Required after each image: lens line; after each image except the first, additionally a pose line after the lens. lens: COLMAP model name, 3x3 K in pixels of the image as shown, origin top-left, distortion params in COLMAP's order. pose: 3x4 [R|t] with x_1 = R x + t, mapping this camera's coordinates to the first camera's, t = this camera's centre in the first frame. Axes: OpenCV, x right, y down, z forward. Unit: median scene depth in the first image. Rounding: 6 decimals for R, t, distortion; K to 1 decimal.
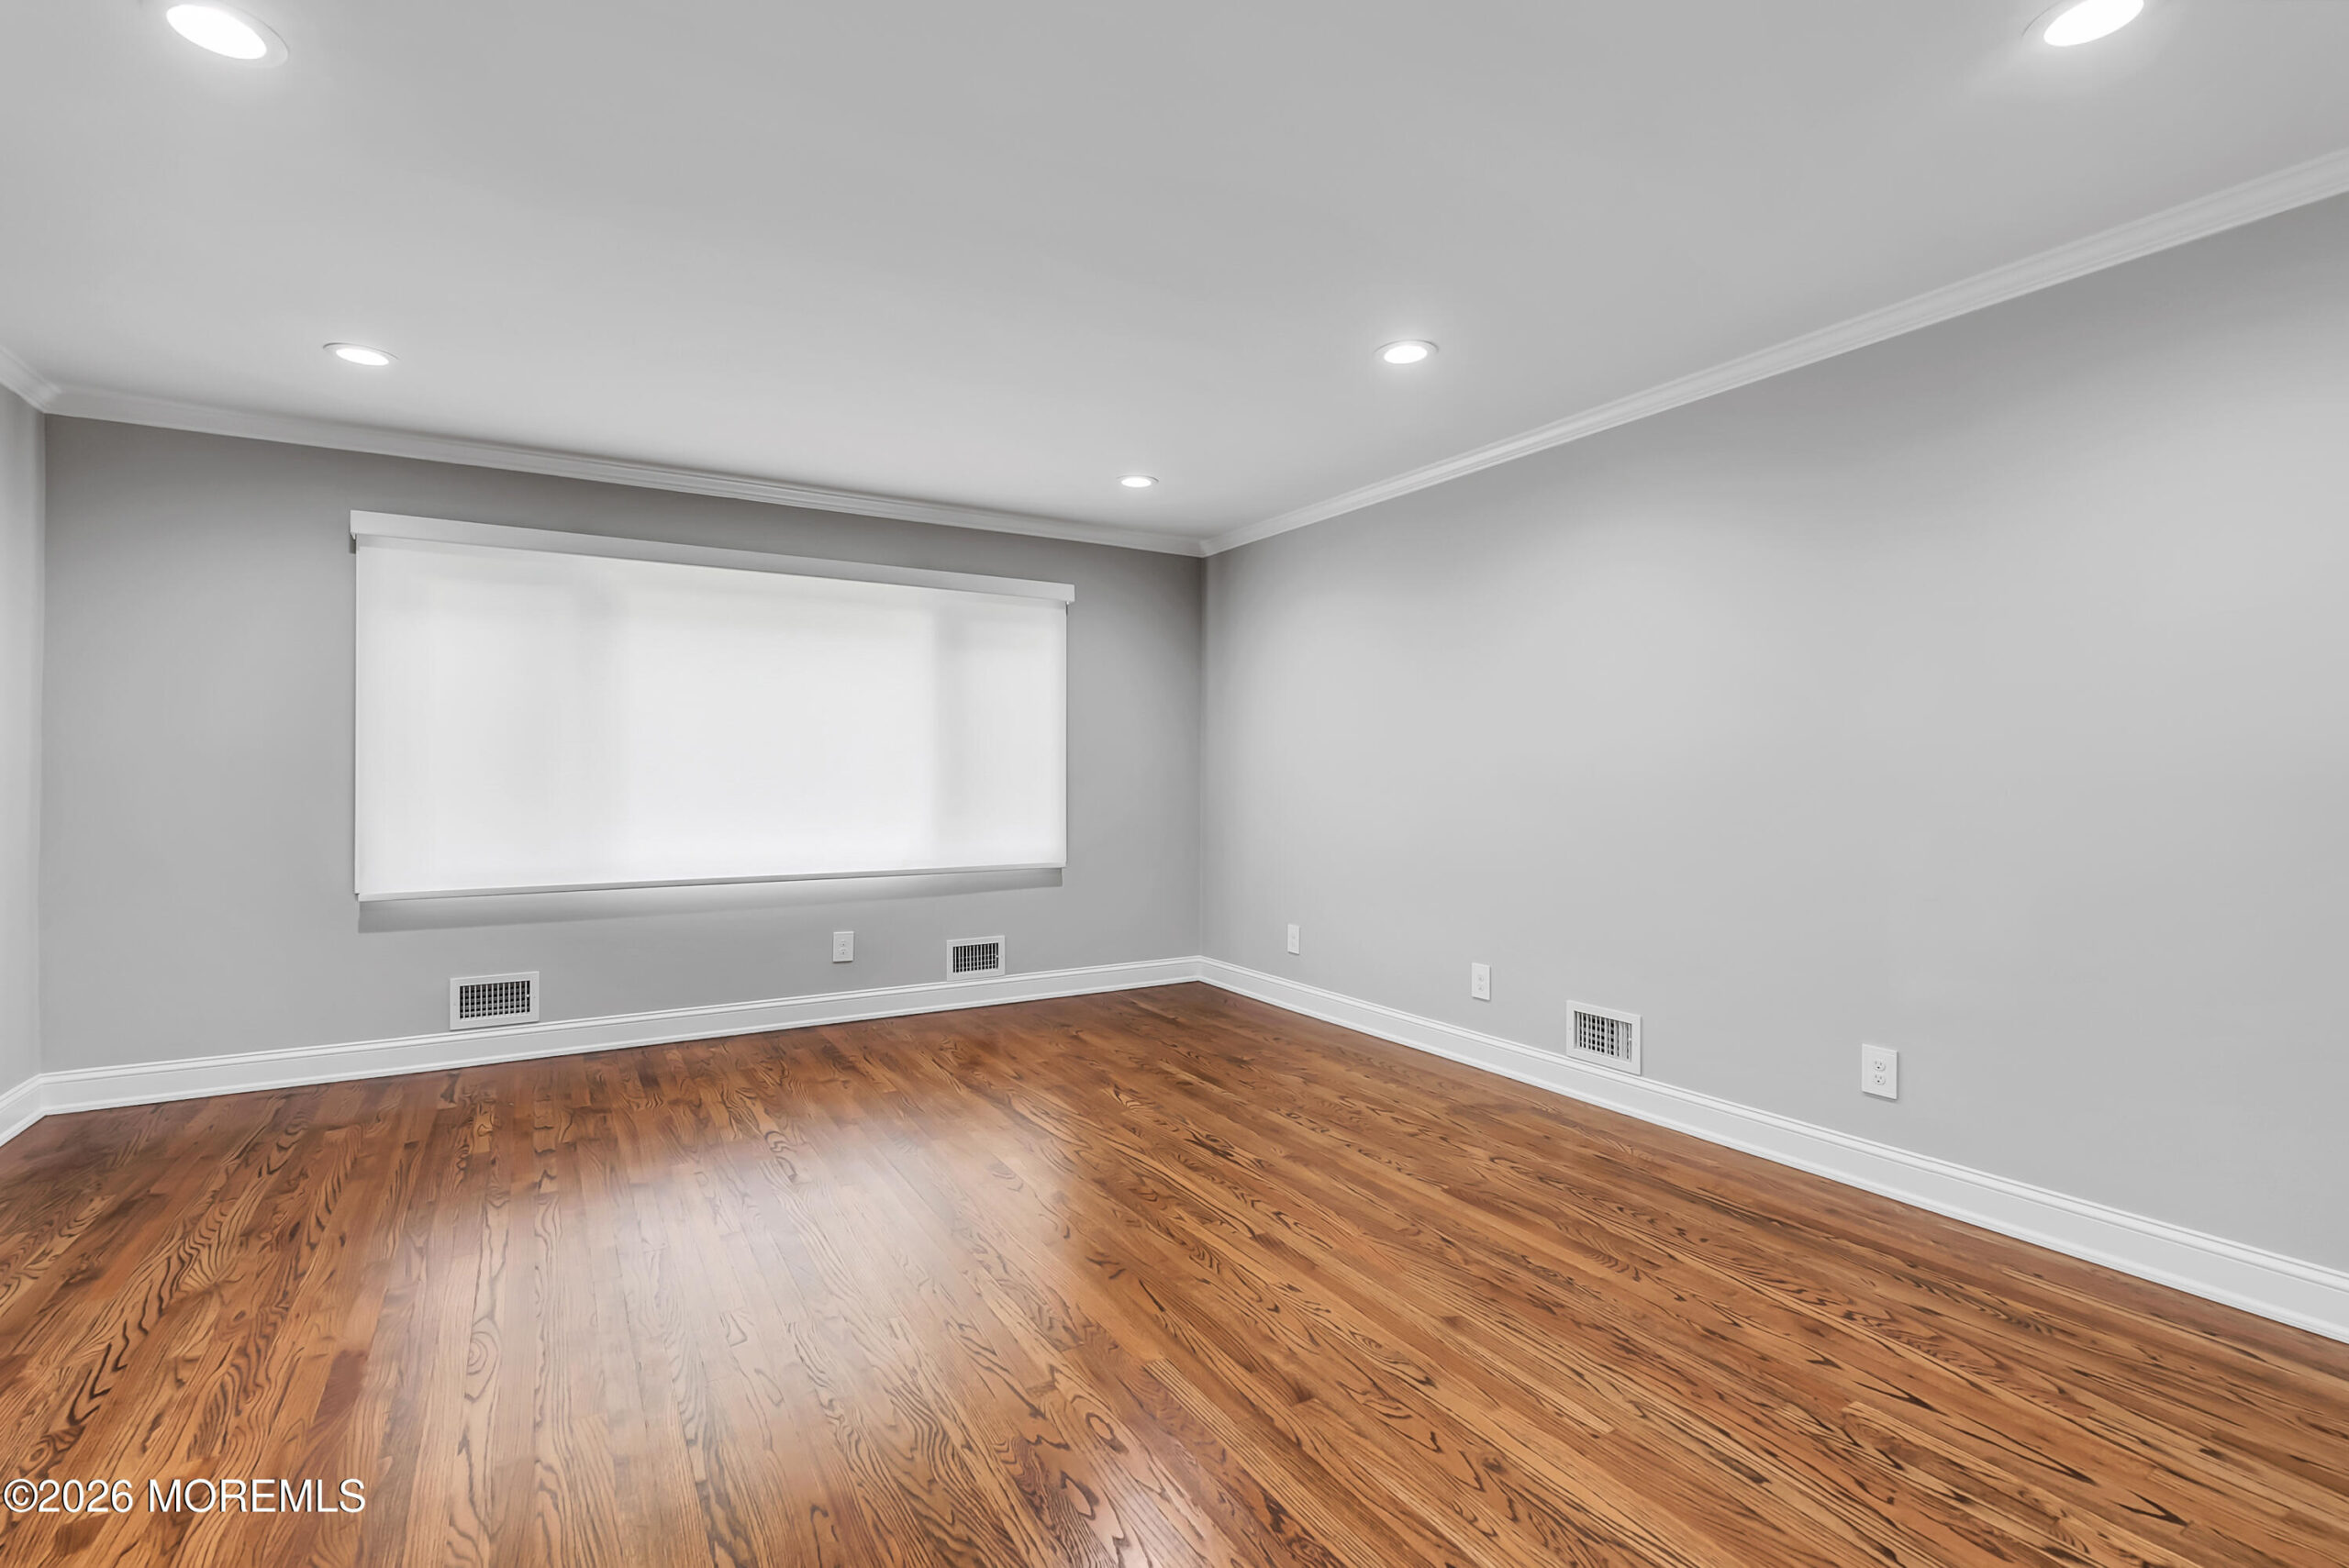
lens RADIAL K [[1069.0, 0, 1170.5], [0, 1069.0, 777.5], [0, 0, 1]] dist [-0.005565, 0.000847]
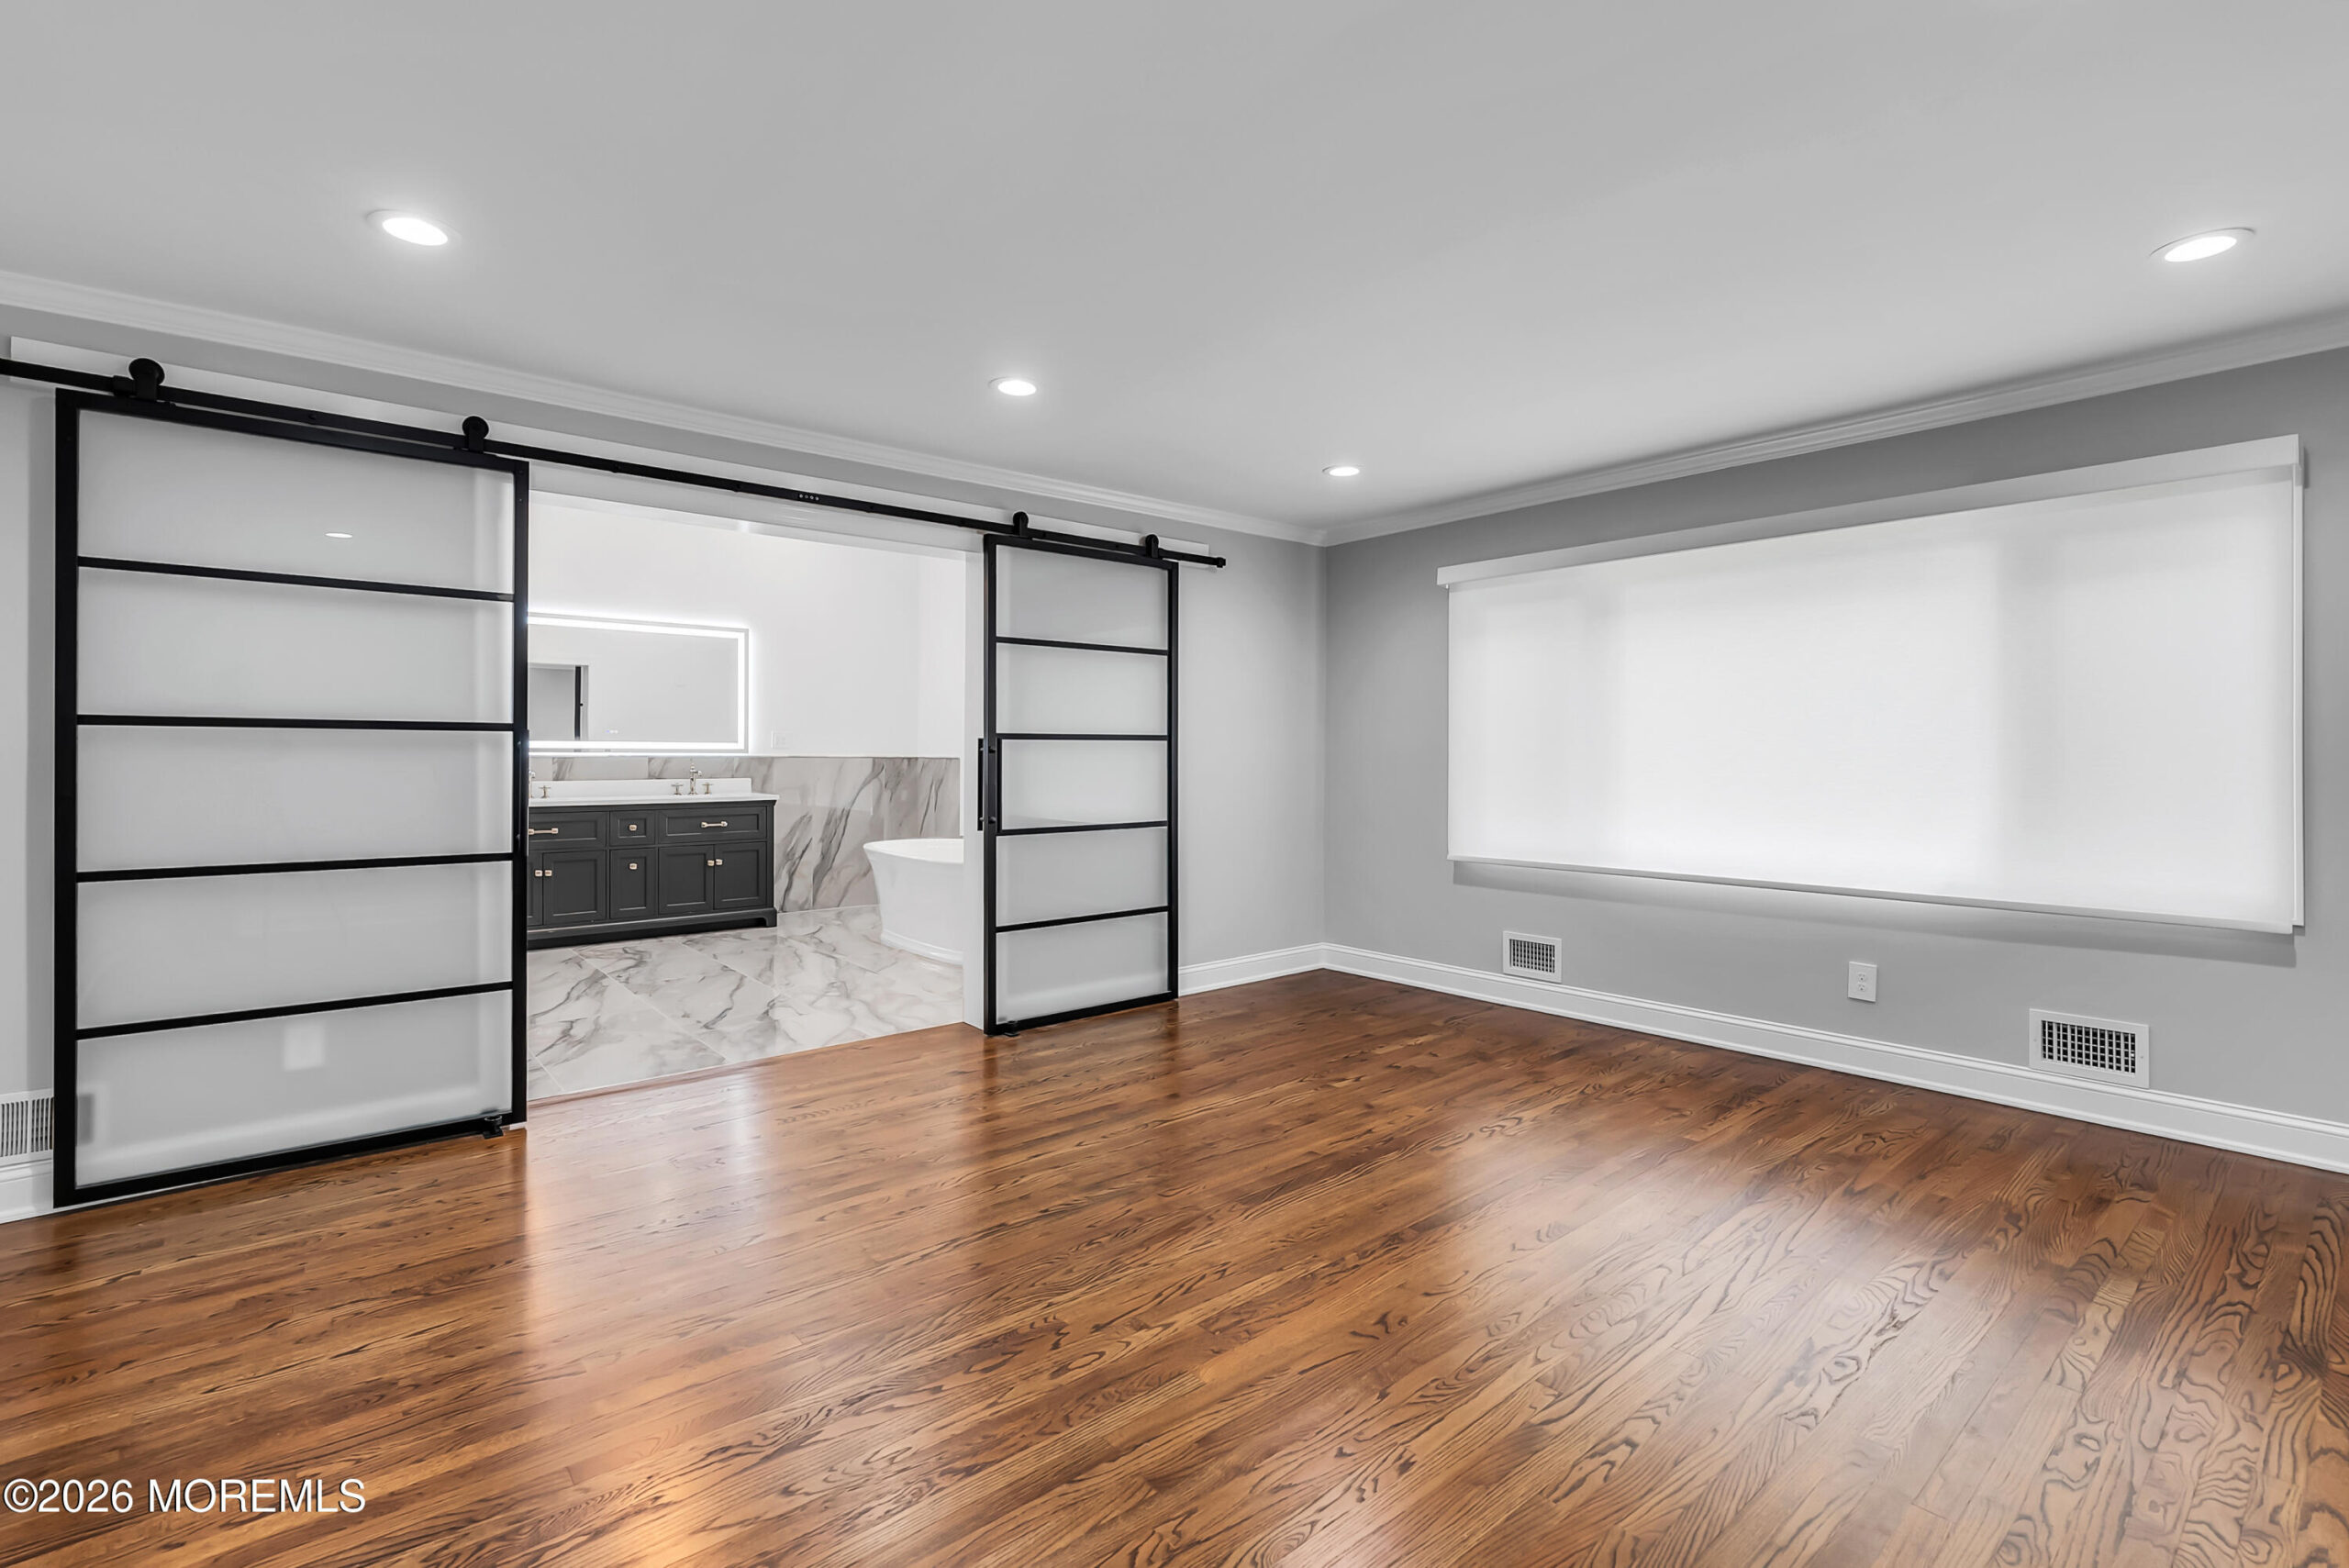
lens RADIAL K [[1069.0, 0, 1167.1], [0, 1069.0, 768.1], [0, 0, 1]] dist [-0.005565, 0.000847]
pose [[0.154906, 0.008980, -0.987888, 0.499336], [-0.006107, 0.999948, 0.008132, -0.007413], [0.987910, 0.004774, 0.154953, 0.439470]]
